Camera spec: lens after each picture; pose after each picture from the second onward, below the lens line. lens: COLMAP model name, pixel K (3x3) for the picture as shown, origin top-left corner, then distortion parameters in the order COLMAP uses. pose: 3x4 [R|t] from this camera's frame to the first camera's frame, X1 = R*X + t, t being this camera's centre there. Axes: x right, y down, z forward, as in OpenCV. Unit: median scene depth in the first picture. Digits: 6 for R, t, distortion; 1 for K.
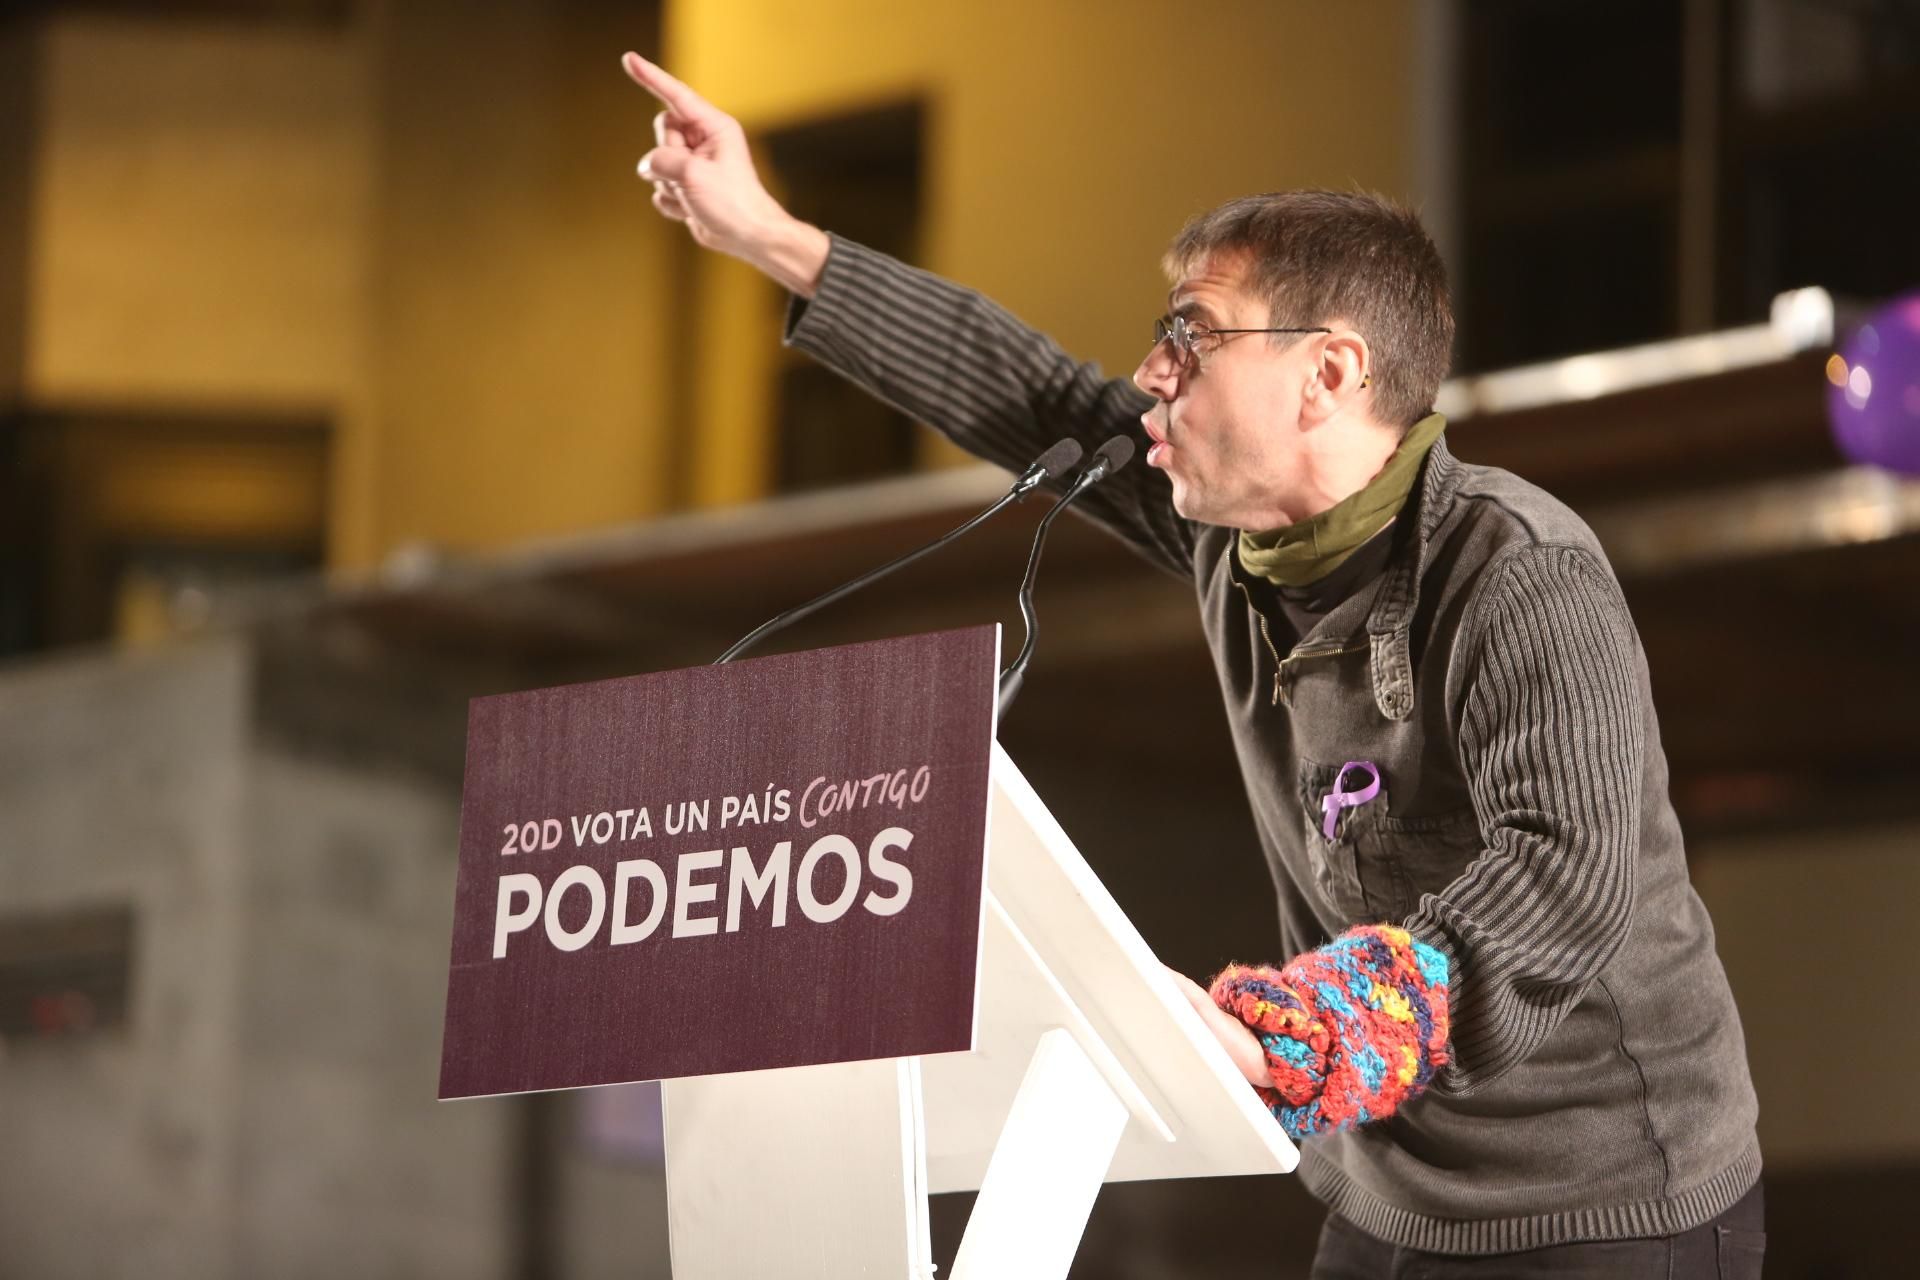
lens RADIAL K [[7849.4, 0, 960.0], [0, 7849.4, 640.0], [0, 0, 1]] dist [0.829918, 0.969141]
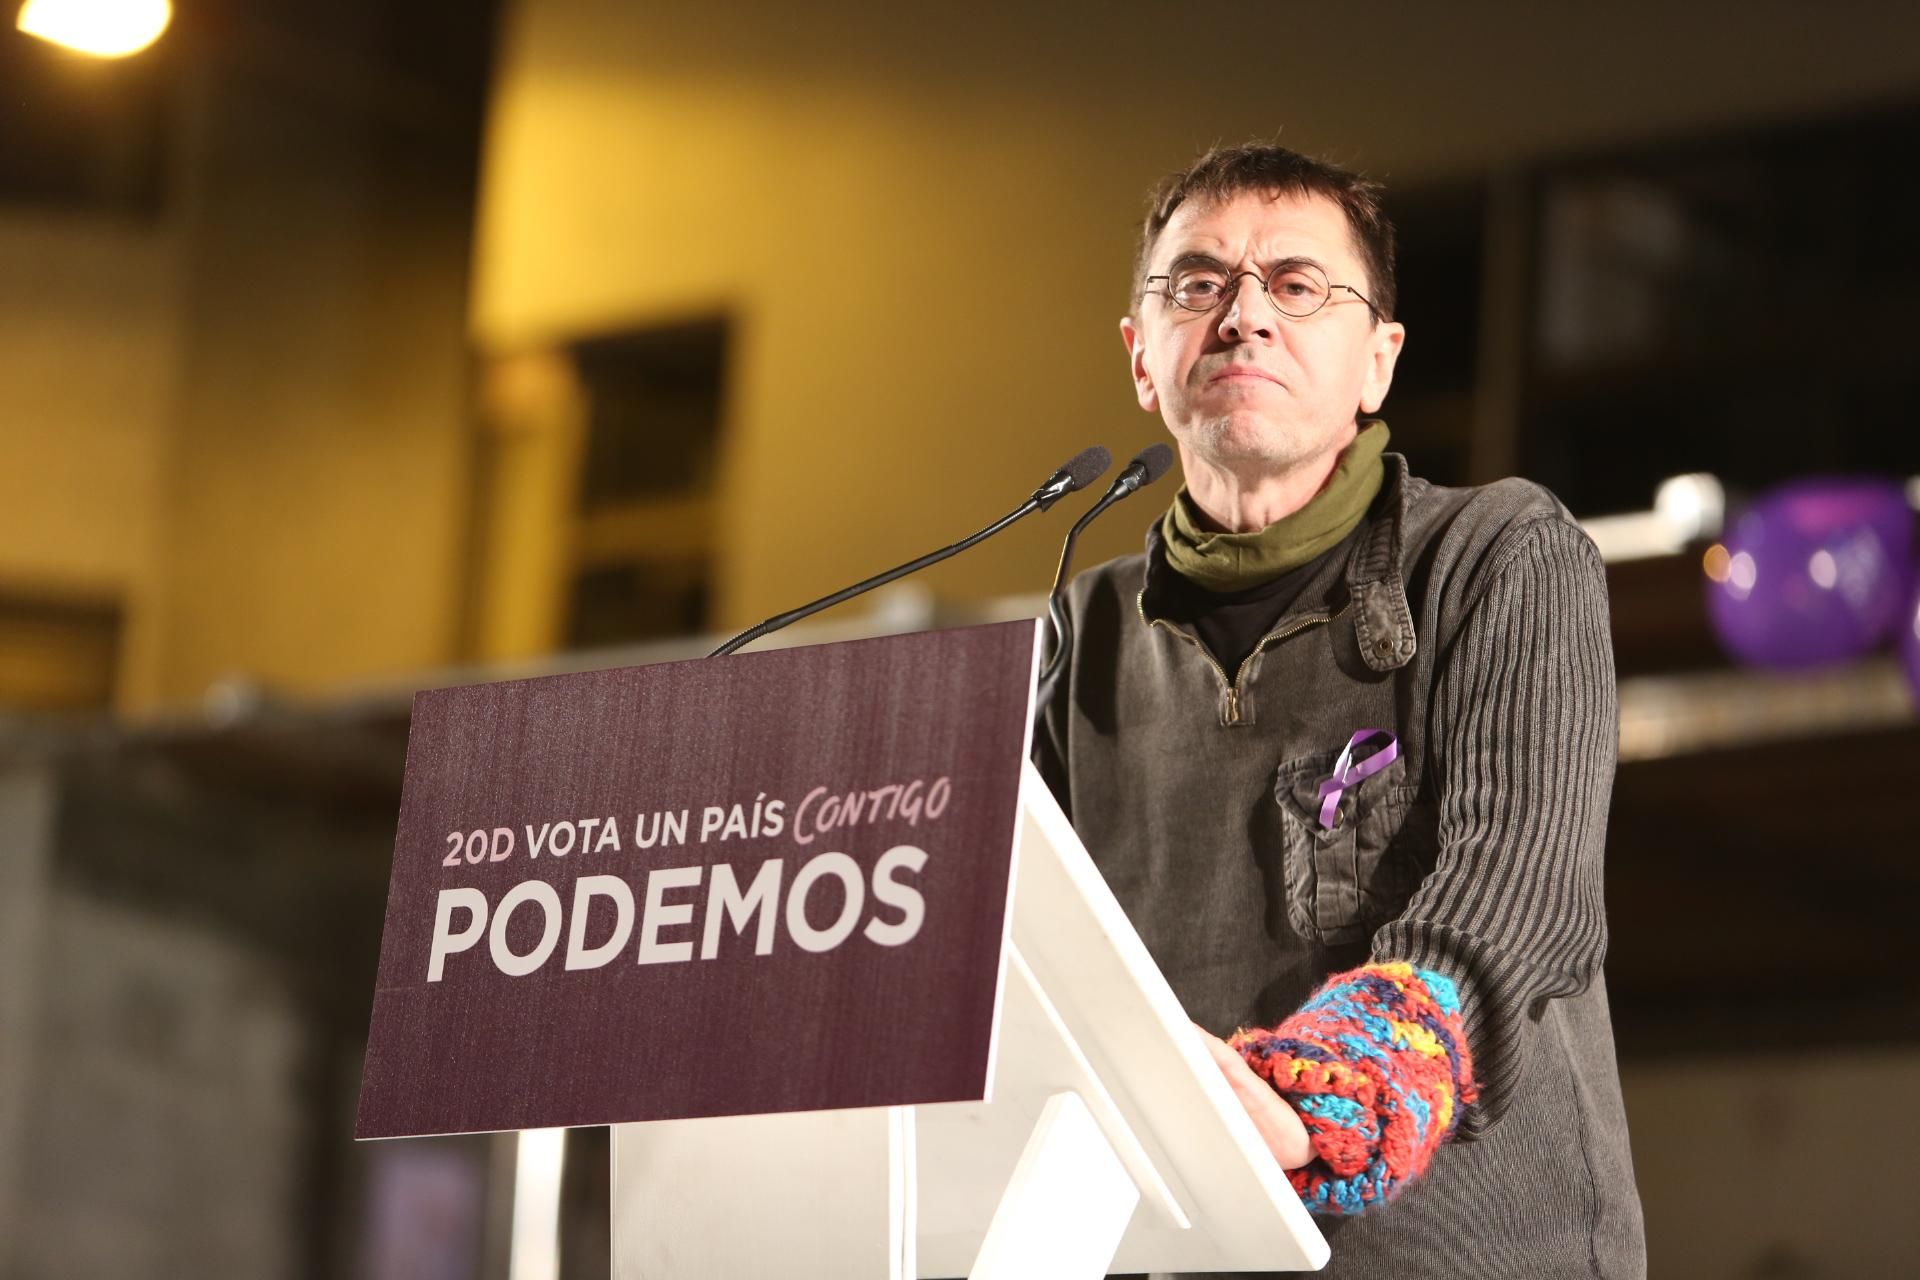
lens RADIAL K [[7585.4, 0, 960.0], [0, 7585.4, 640.0], [0, 0, 1]] dist [0.615207, -1.845132]
pose [[0.997905, 0.056182, 0.032078, -0.029893], [-0.055126, 0.997937, -0.032916, 0.027648], [-0.033861, 0.031078, 0.998943, 0.147162]]
